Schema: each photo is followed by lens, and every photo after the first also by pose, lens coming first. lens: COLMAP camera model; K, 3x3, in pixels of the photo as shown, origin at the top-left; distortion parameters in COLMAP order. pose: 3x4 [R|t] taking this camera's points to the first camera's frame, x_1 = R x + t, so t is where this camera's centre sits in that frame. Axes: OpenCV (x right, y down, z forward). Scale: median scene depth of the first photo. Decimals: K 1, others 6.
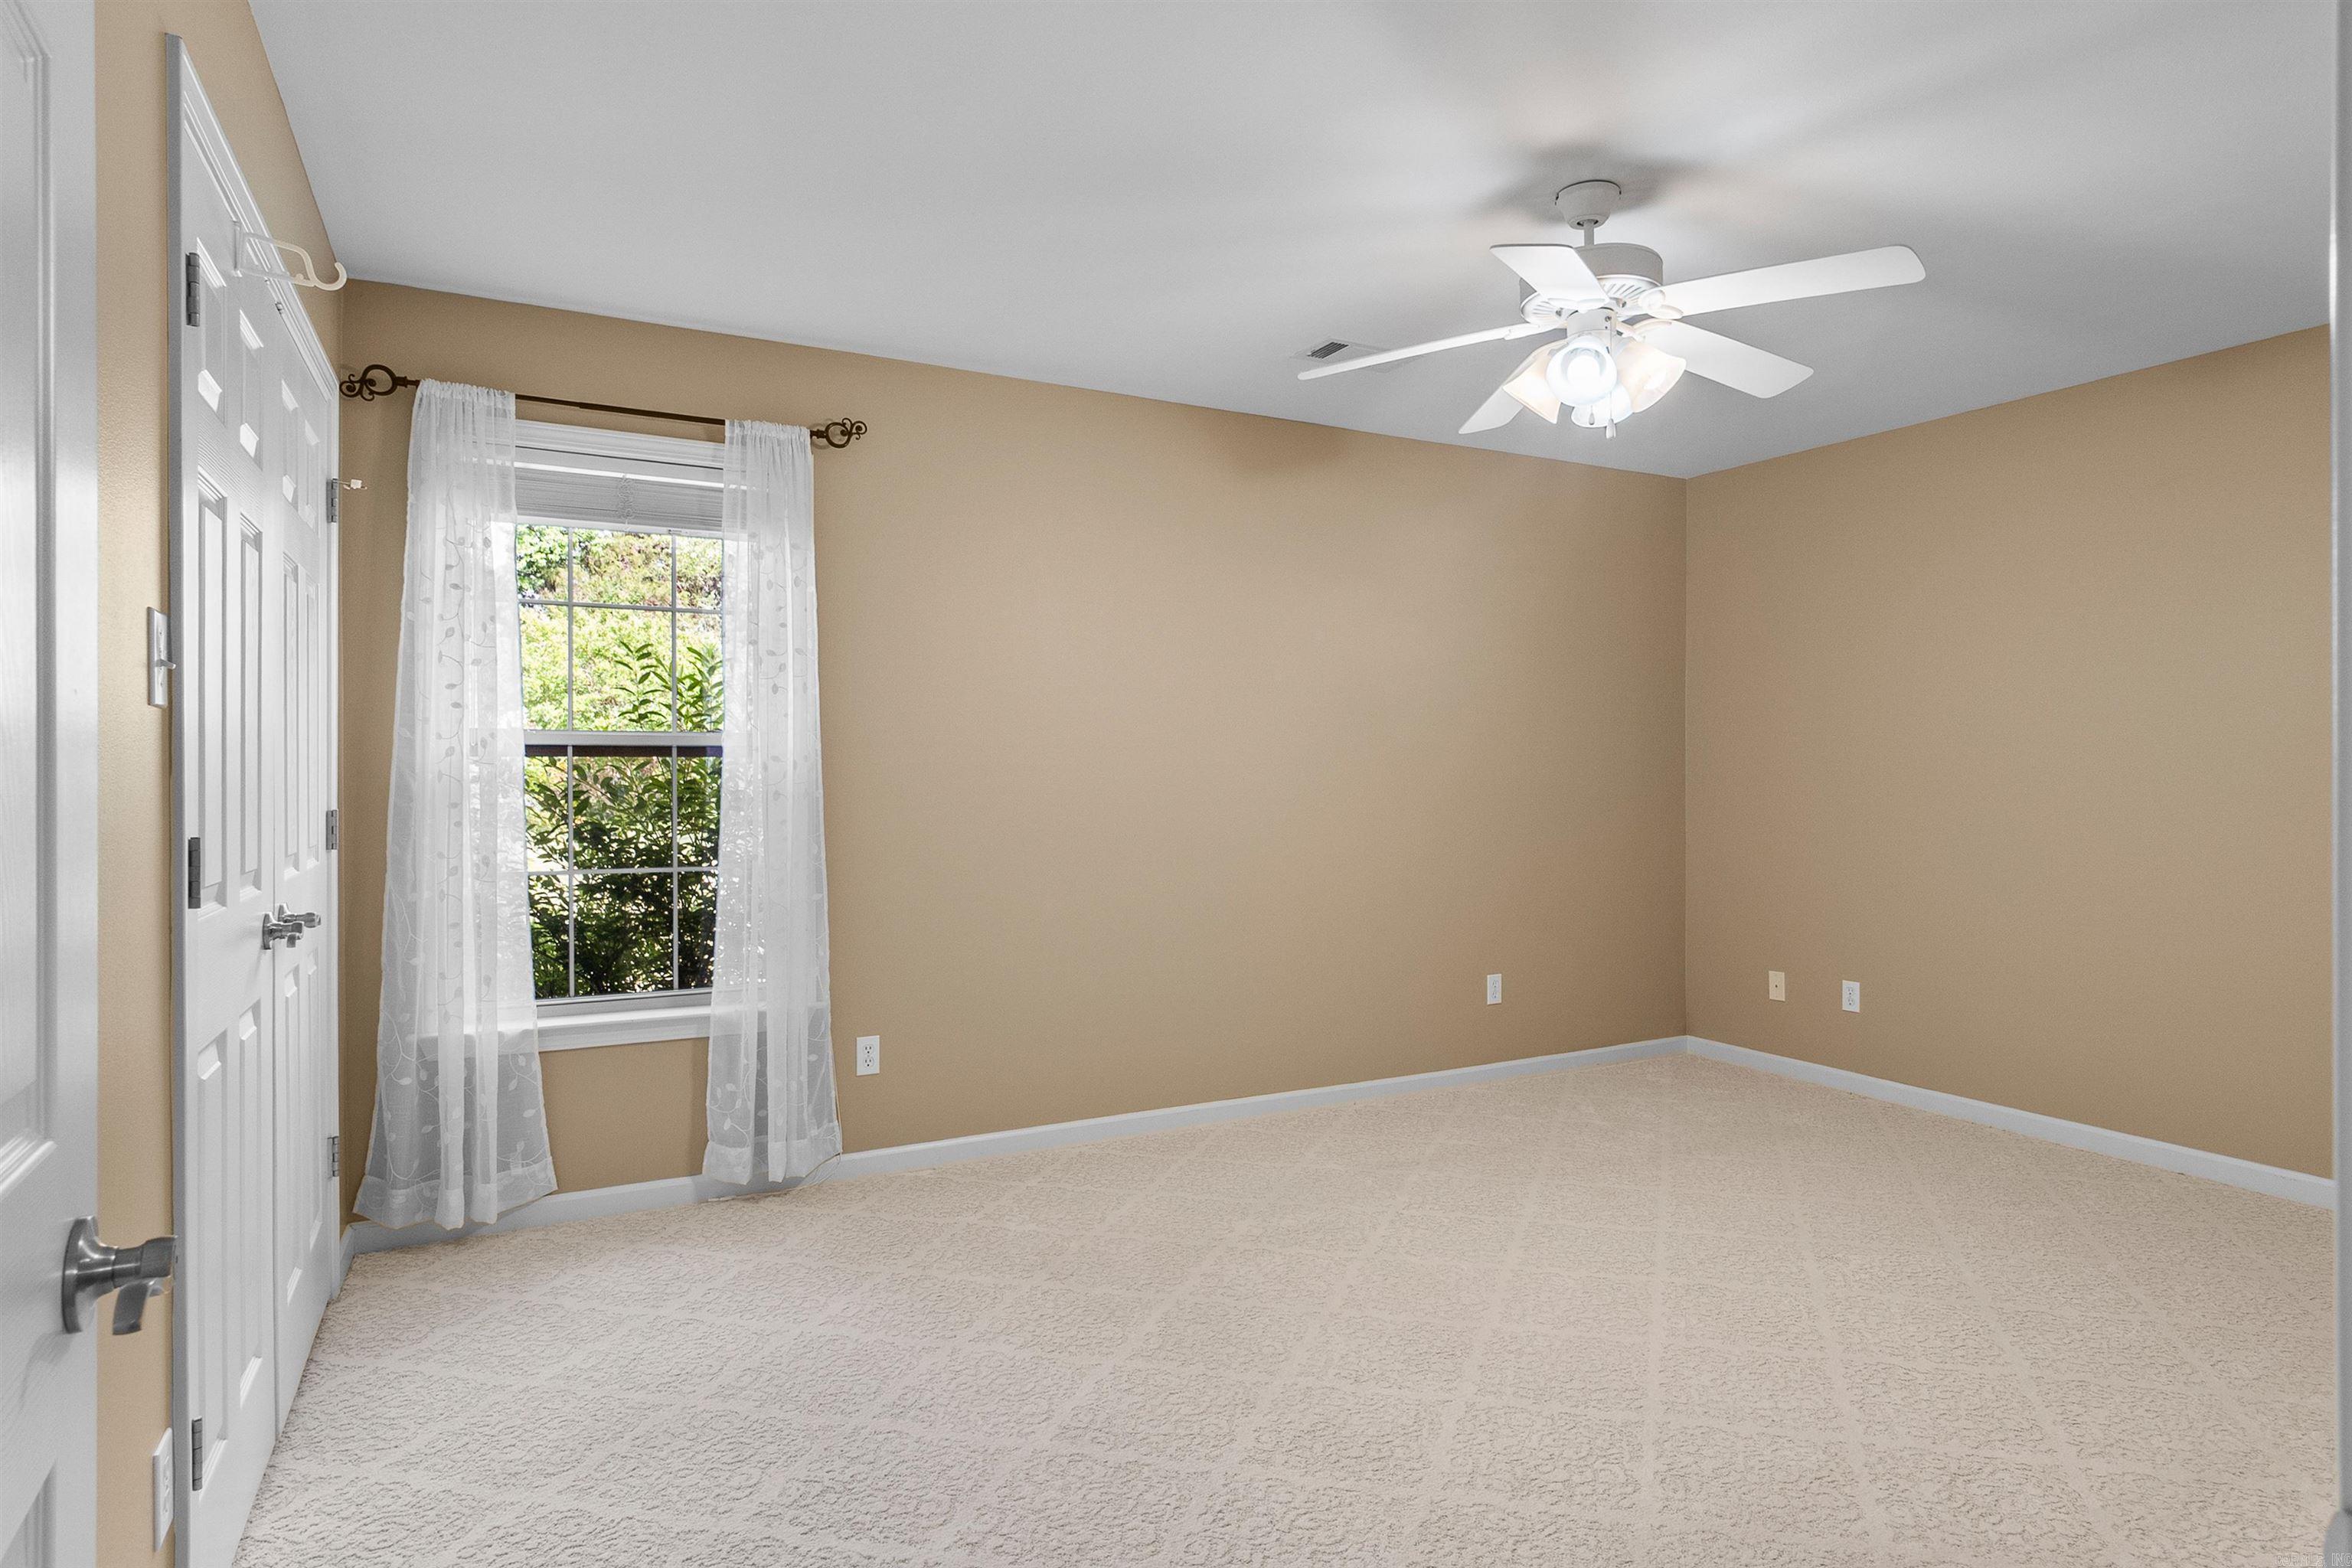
lens RADIAL K [[1256.6, 0, 1175.5], [0, 1256.6, 813.2], [0, 0, 1]] dist [-0.000447, 0.002315]
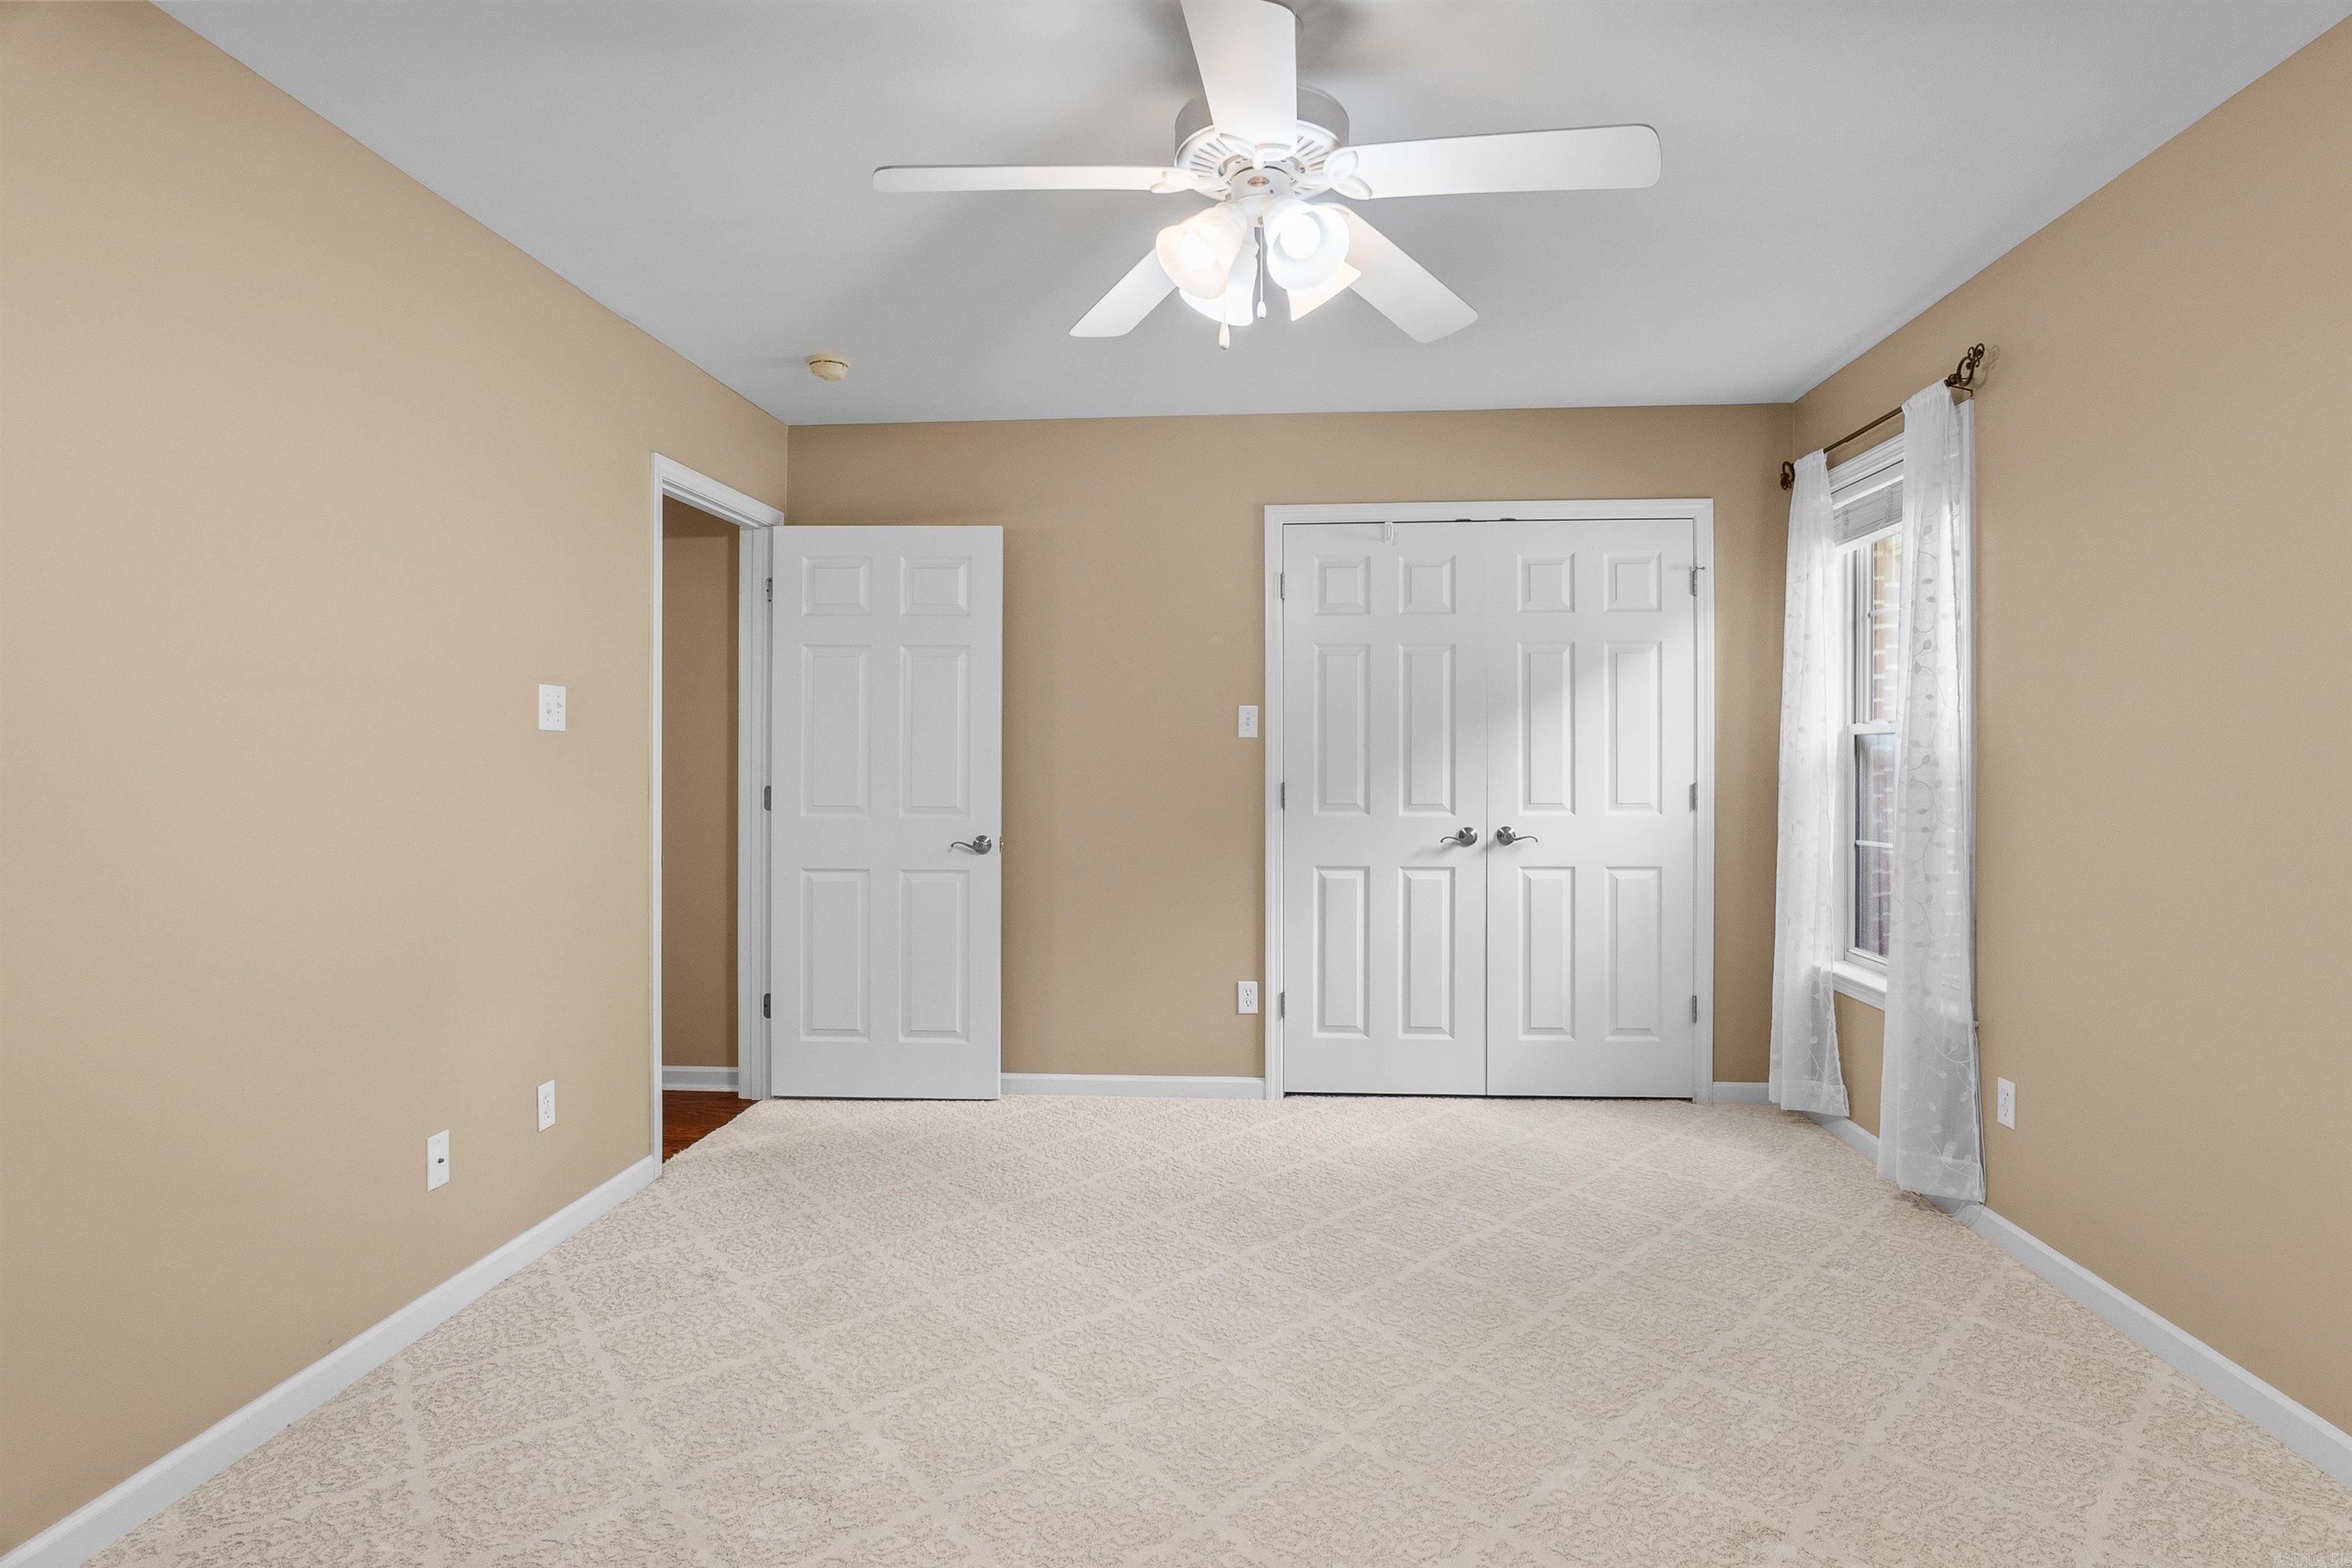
lens RADIAL K [[1278.7, 0, 1163.3], [0, 1278.7, 782.2], [0, 0, 1]] dist [-0.030889, 0.010572]
pose [[-0.549573, 0.024812, -0.835077, 0.795968], [-0.005728, 0.999423, 0.033465, -0.044564], [0.835426, 0.023175, -0.549114, 1.054975]]
